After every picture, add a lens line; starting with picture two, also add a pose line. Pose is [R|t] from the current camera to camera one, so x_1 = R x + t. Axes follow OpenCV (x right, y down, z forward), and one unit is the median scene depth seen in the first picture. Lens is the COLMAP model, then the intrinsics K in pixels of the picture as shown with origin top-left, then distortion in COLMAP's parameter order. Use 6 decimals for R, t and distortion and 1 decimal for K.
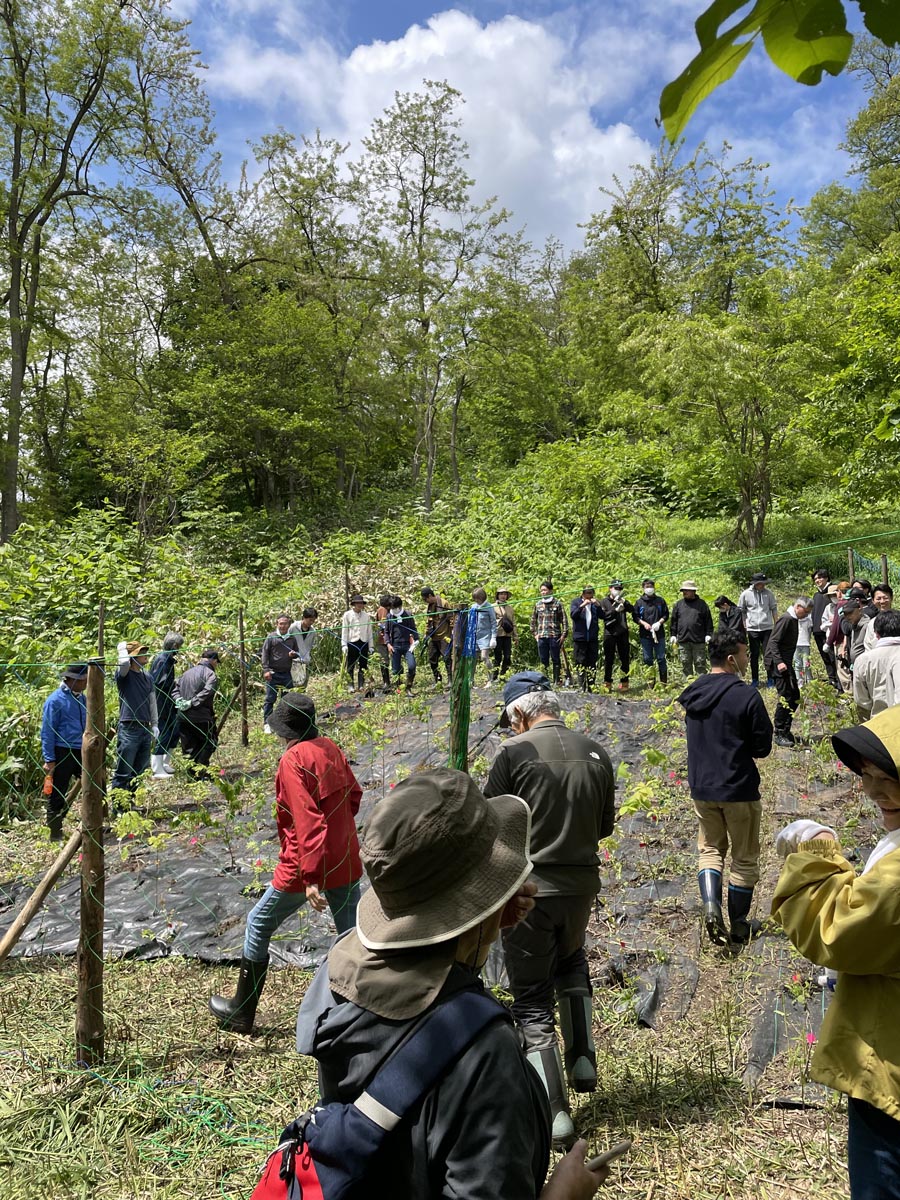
lens RADIAL K [[894.3, 0, 450.0], [0, 894.3, 600.0], [0, 0, 1]] dist [0.008278, 0.002780]
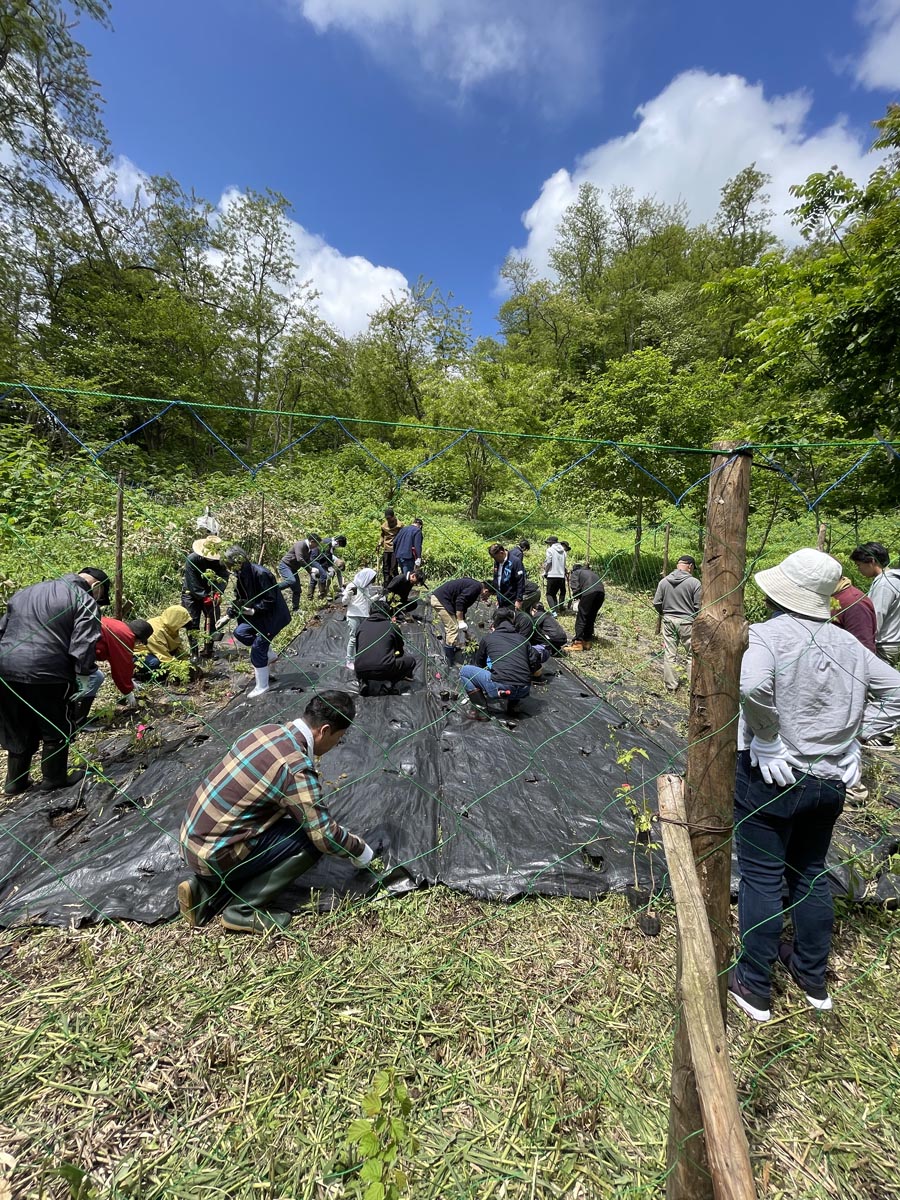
lens RADIAL K [[480.6, 0, 450.0], [0, 480.6, 600.0], [0, 0, 1]] dist [-0.001620, -0.000511]
pose [[0.909376, 0.054358, 0.412407, -0.062379], [-0.098470, 0.991377, 0.086459, 0.014773], [-0.404151, -0.119234, 0.906888, 0.079586]]
